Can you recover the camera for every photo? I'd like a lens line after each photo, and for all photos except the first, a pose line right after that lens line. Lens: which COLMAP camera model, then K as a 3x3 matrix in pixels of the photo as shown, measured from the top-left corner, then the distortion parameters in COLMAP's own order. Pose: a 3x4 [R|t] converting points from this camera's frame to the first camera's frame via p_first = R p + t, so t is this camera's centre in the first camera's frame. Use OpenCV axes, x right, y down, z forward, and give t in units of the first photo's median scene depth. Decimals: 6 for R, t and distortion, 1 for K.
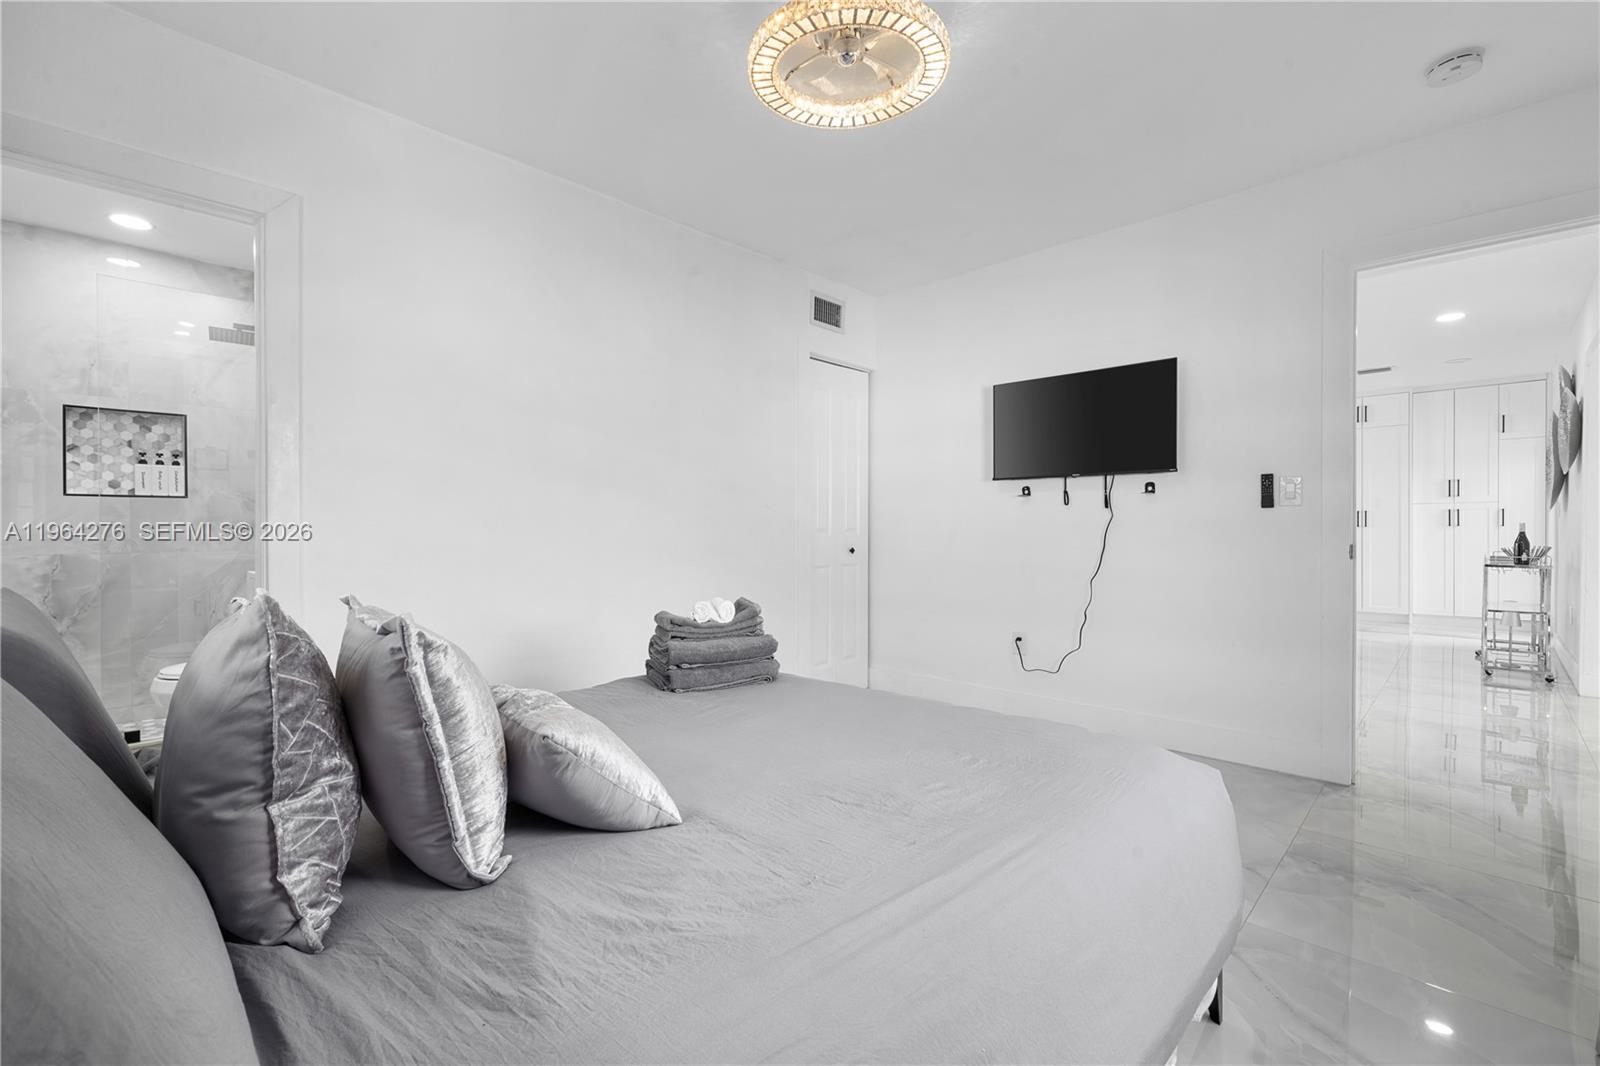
lens RADIAL K [[716.2, 0, 800.0], [0, 716.2, 533.0], [0, 0, 1]] dist [0.001017, 0.000843]
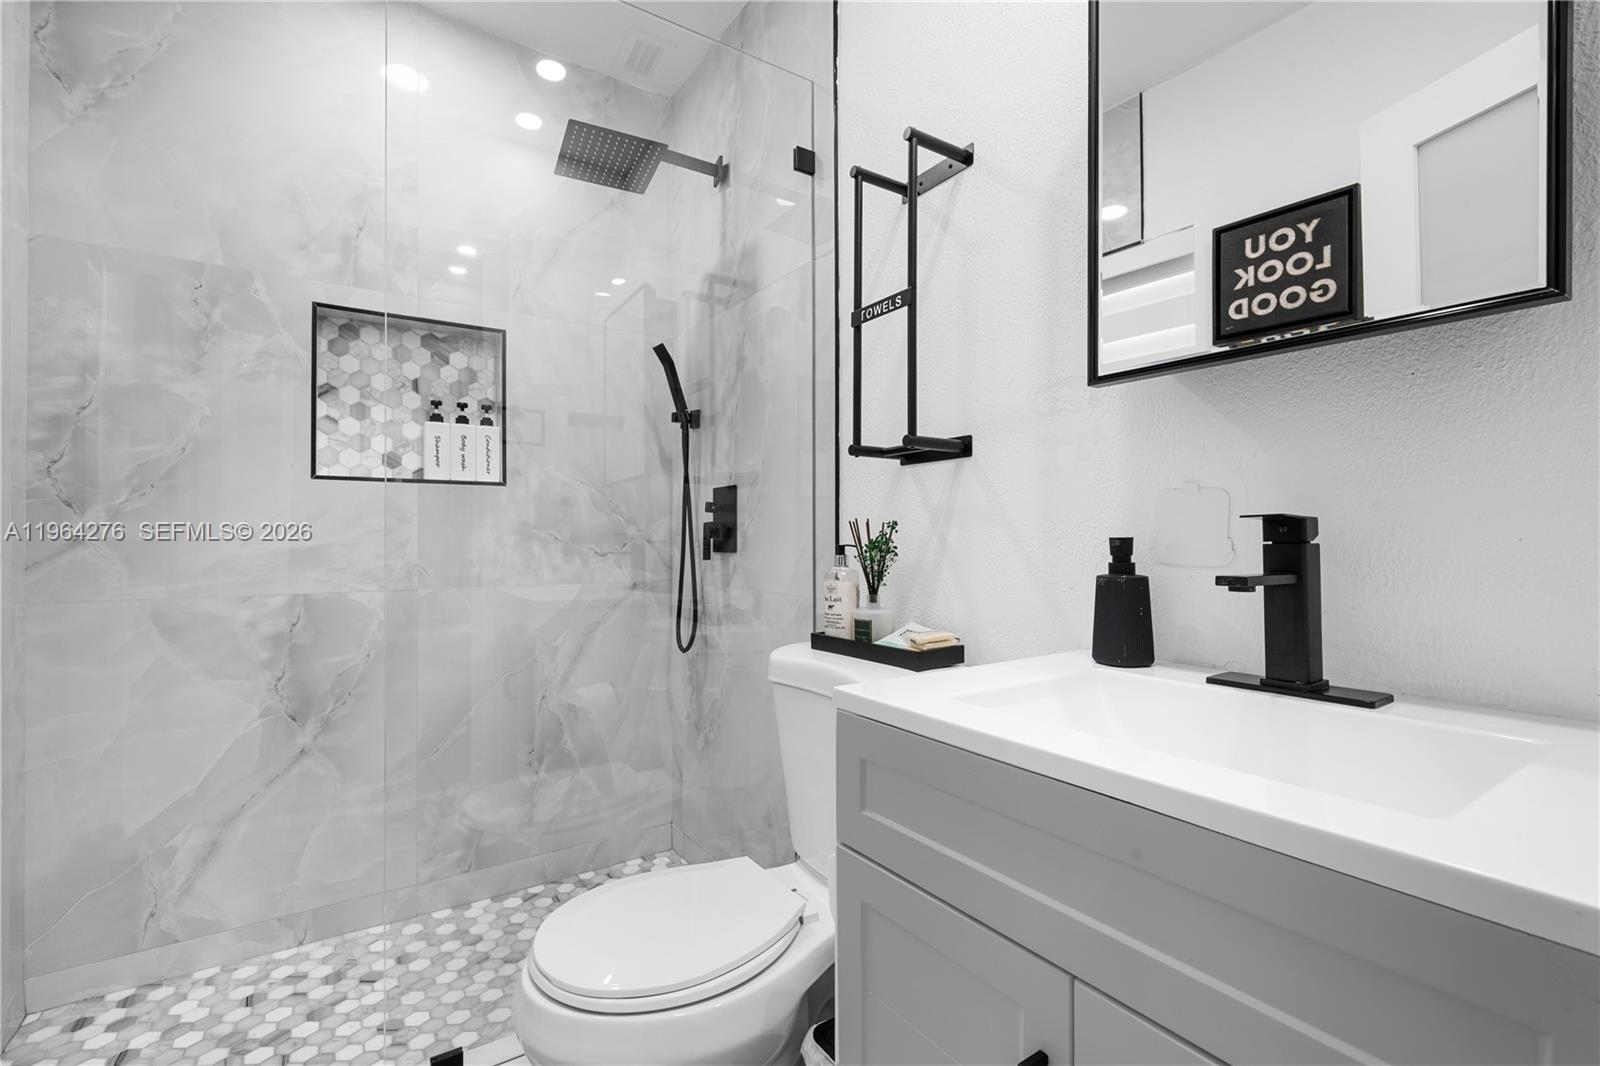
lens RADIAL K [[716.2, 0, 800.0], [0, 716.2, 533.0], [0, 0, 1]] dist [0.001017, 0.000843]
pose [[0.977828, 0.002452, -0.209393, -0.548498], [-0.004839, 0.999929, -0.010891, -0.008871], [0.209352, 0.011663, 0.977771, 0.544377]]
